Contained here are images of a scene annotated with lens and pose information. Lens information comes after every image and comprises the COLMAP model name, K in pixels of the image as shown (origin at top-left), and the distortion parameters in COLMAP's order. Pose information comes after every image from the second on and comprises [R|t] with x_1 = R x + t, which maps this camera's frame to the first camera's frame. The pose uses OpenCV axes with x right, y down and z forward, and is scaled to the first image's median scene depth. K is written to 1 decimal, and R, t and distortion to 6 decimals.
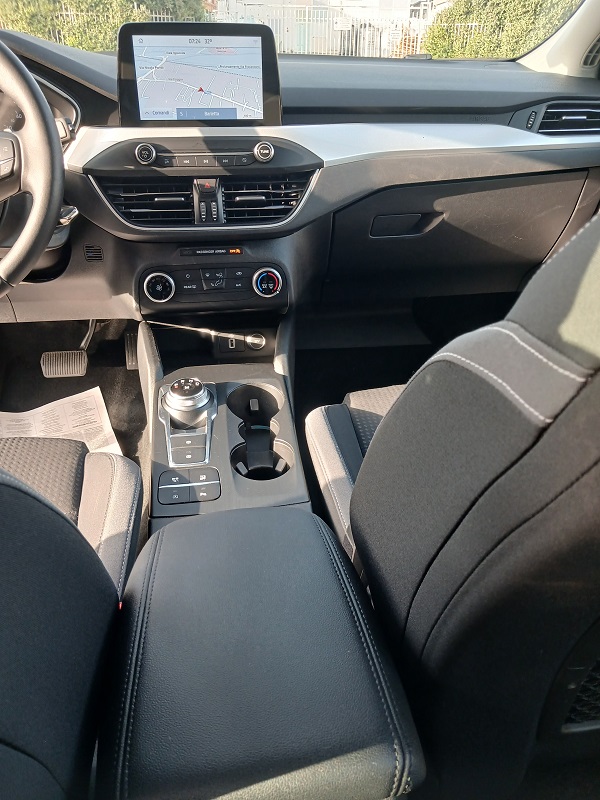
lens RADIAL K [[635.2, 0, 304.4], [0, 635.2, 404.5], [0, 0, 1]] dist [0.010501, -0.033874]
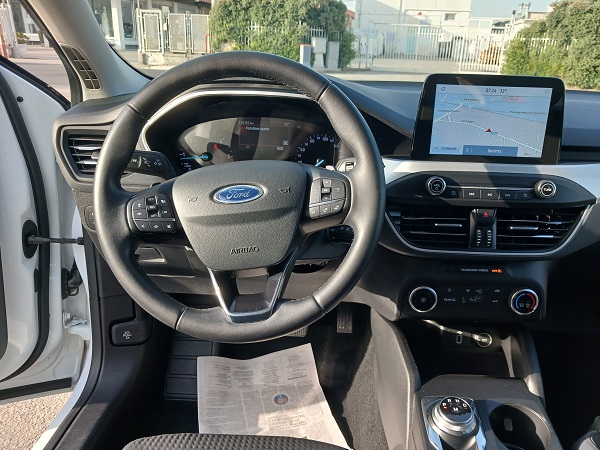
lens RADIAL K [[476.4, 0, 313.9], [0, 476.4, 226.7], [0, 0, 1]] dist [0.010501, -0.033874]
pose [[0.983318, 0.080385, -0.163169, -0.295715], [-0.104893, 0.983466, -0.147623, -0.170835], [0.148604, 0.162275, 0.975491, 0.171165]]
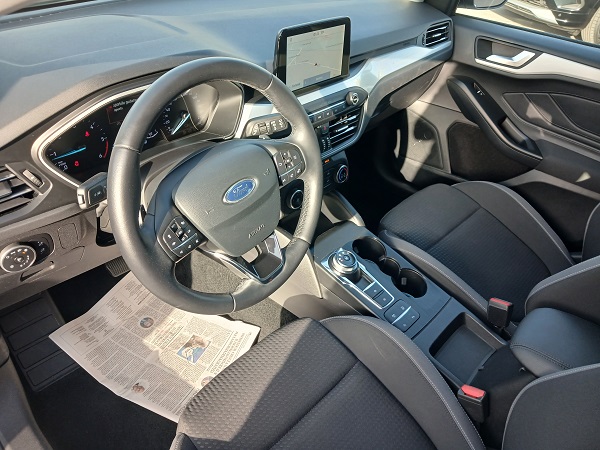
lens RADIAL K [[476.4, 0, 300.8], [0, 476.4, 224.0], [0, 0, 1]] dist [0.010501, -0.033874]
pose [[0.782038, -0.324937, 0.531820, -0.835885], [0.221345, 0.942507, 0.250375, -0.410356], [-0.582600, -0.078087, 0.808999, 0.112052]]
